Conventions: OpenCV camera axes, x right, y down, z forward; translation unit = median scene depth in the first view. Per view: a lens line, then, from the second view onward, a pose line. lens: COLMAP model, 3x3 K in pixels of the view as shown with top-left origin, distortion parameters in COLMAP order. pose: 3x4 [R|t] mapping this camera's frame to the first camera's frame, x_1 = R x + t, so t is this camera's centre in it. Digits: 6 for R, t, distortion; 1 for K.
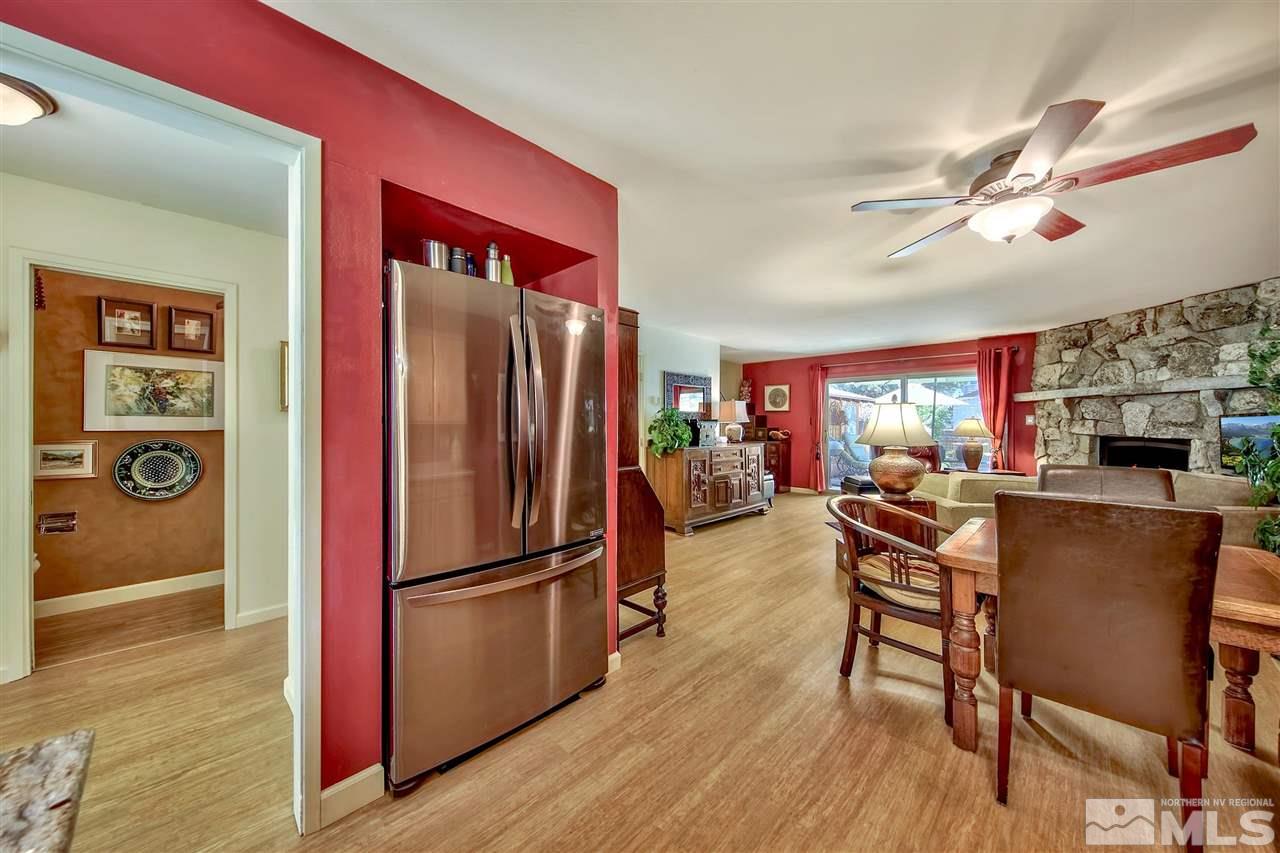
lens RADIAL K [[459.2, 0, 641.0], [0, 459.2, 425.9], [0, 0, 1]] dist [-0.002449, -0.000194]
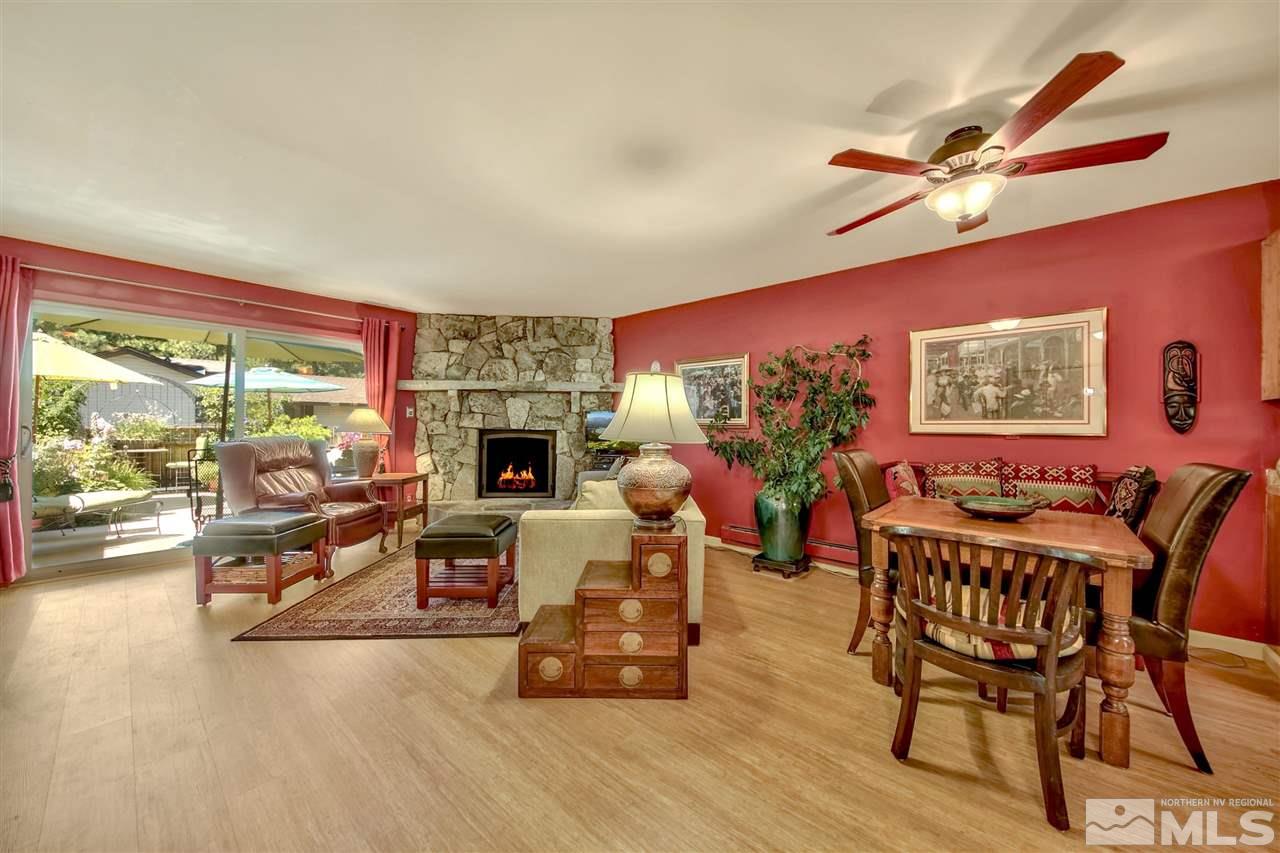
lens RADIAL K [[459.2, 0, 641.9], [0, 459.2, 425.6], [0, 0, 1]] dist [-0.002449, -0.000194]
pose [[-0.063858, 0.005007, 0.997946, -0.060298], [-0.001448, 0.999986, -0.005110, 0.021425], [-0.997958, -0.001771, -0.063849, 0.813285]]
